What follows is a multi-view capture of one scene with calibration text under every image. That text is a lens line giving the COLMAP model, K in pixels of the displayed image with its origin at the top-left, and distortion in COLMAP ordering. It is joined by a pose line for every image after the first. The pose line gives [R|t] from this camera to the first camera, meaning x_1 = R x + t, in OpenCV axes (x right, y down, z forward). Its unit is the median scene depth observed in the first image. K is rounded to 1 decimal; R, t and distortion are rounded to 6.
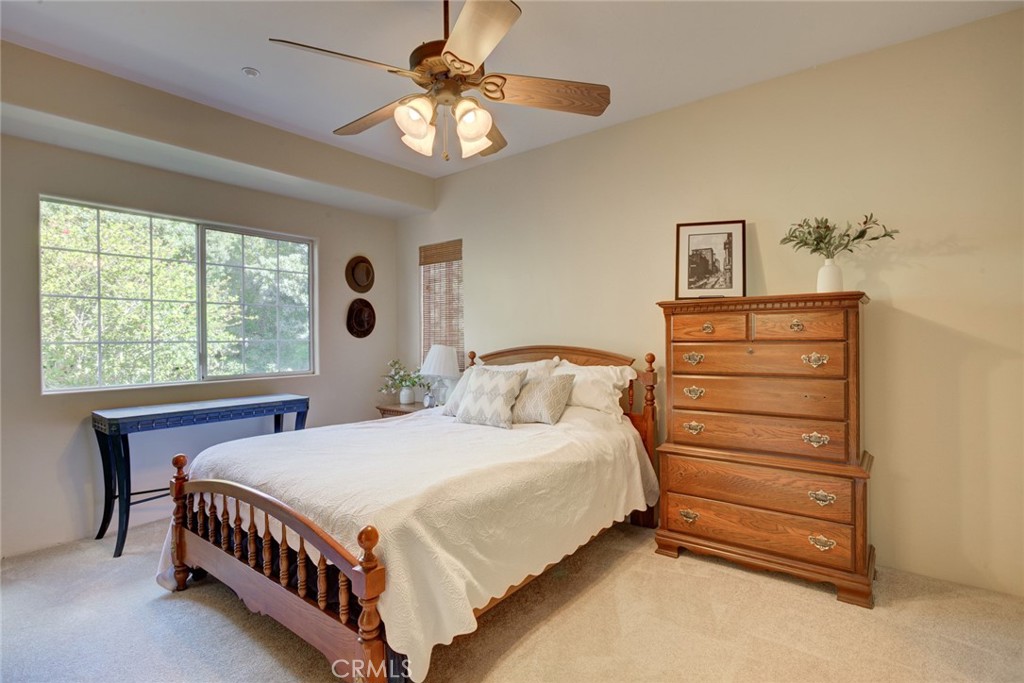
lens RADIAL K [[505.4, 0, 514.8], [0, 505.4, 336.9], [0, 0, 1]] dist [-0.019942, 0.006621]
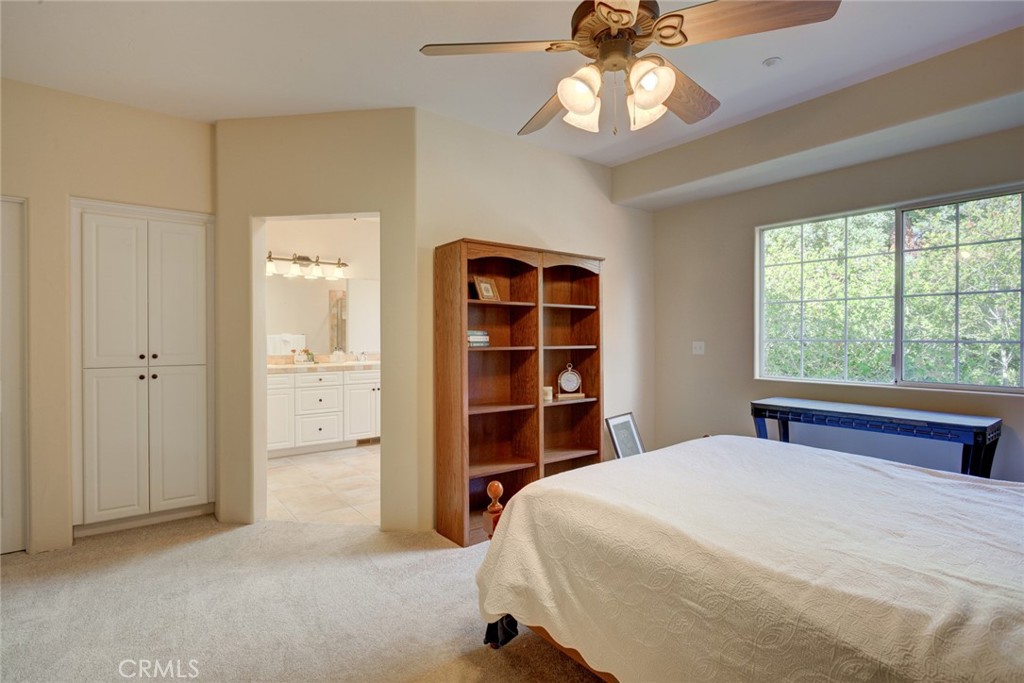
lens RADIAL K [[505.4, 0, 509.5], [0, 505.4, 340.6], [0, 0, 1]] dist [-0.019942, 0.006621]
pose [[-0.256931, 0.014550, -0.966320, 0.509621], [0.002372, 0.999893, 0.014424, -0.007561], [0.966427, 0.001414, -0.256938, 0.716811]]
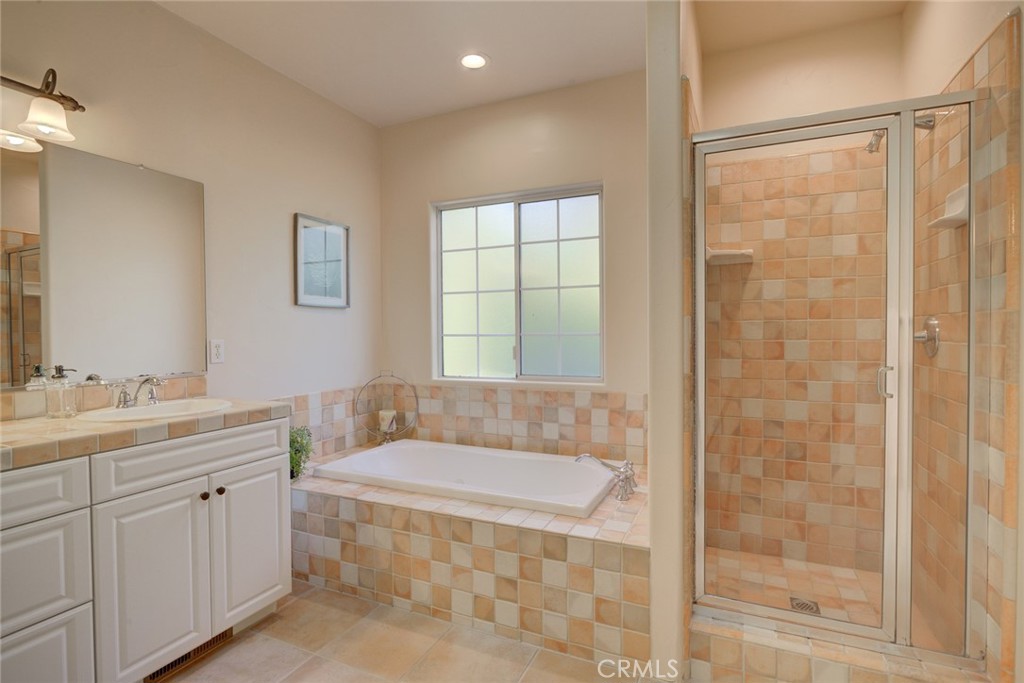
lens RADIAL K [[505.4, 0, 518.2], [0, 505.4, 339.4], [0, 0, 1]] dist [-0.019942, 0.006621]
pose [[0.235660, 0.020527, -0.971619, -0.562760], [0.005344, 0.999734, 0.022418, 0.003441], [0.971821, -0.010475, 0.235487, -0.070187]]
